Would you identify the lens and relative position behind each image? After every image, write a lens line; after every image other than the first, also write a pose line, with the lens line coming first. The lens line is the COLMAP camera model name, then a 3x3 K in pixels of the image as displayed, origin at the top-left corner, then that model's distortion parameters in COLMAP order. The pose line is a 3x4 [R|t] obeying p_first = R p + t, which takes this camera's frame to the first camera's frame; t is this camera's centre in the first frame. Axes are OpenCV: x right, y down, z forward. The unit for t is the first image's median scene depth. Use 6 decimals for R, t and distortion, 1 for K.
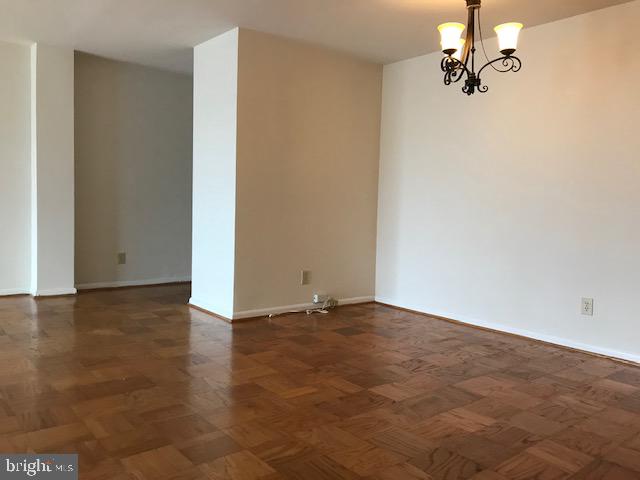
lens RADIAL K [[541.1, 0, 319.3], [0, 541.1, 240.1], [0, 0, 1]] dist [0.037805, -0.010789]
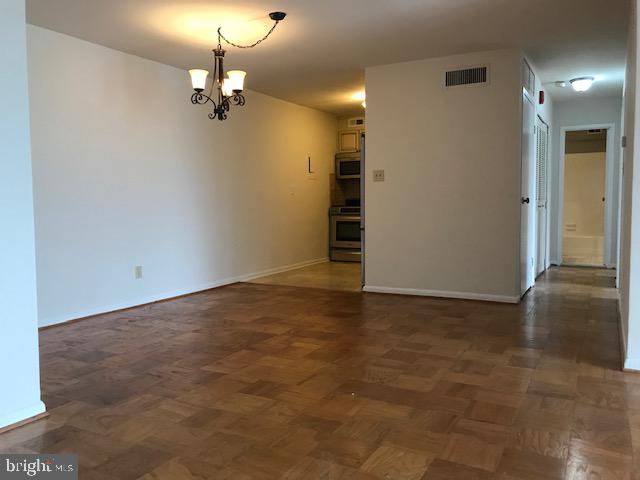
lens RADIAL K [[541.1, 0, 319.2], [0, 541.1, 245.9], [0, 0, 1]] dist [0.037805, -0.010789]
pose [[-0.402359, -0.099823, 0.910023, -1.074803], [0.065204, 0.988388, 0.137249, -0.118303], [-0.913157, 0.114561, -0.391178, 1.290011]]
